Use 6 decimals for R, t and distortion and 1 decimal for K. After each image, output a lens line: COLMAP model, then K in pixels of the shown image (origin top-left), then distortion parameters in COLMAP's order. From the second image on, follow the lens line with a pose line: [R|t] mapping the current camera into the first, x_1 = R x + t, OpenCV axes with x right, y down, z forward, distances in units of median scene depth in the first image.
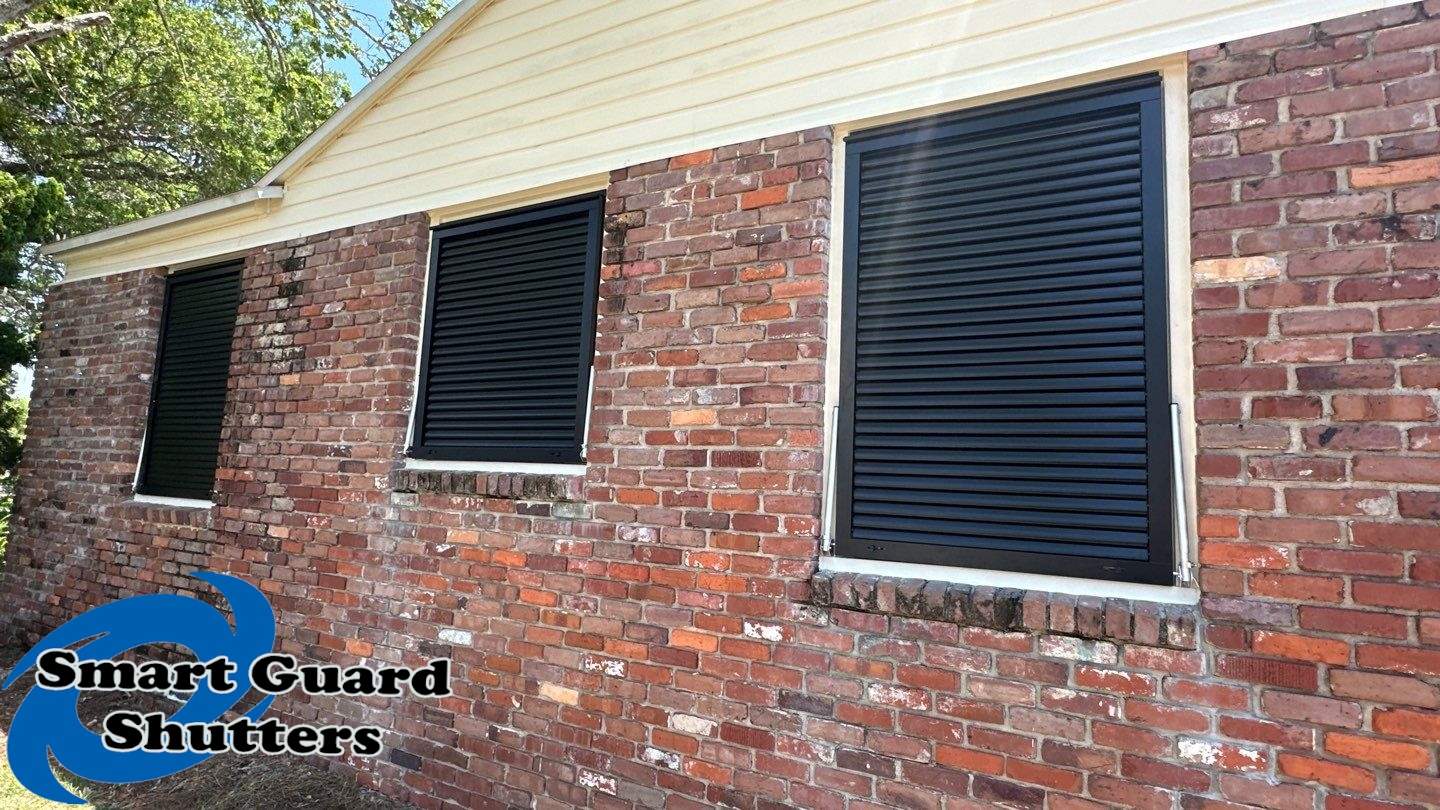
lens RADIAL K [[610.1, 0, 720.0], [0, 610.1, 405.0], [0, 0, 1]] dist [0.006195, -0.000303]
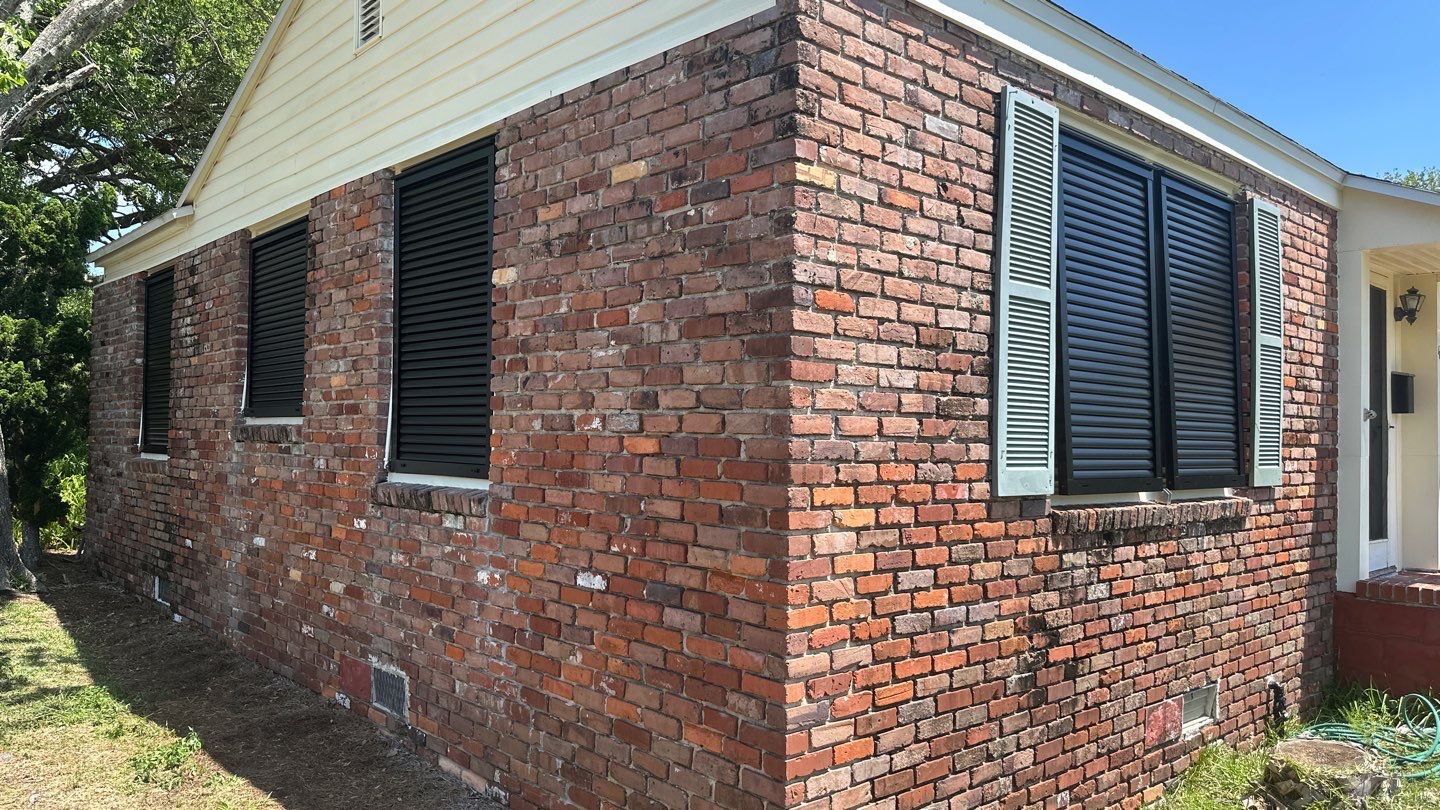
lens RADIAL K [[977.9, 0, 720.0], [0, 977.9, 405.0], [0, 0, 1]] dist [0.075443, -0.001238]
pose [[0.923824, -0.031364, -0.381532, 1.342607], [0.056462, 0.996902, 0.054764, -0.000792], [0.378632, -0.072134, 0.922732, -0.649381]]
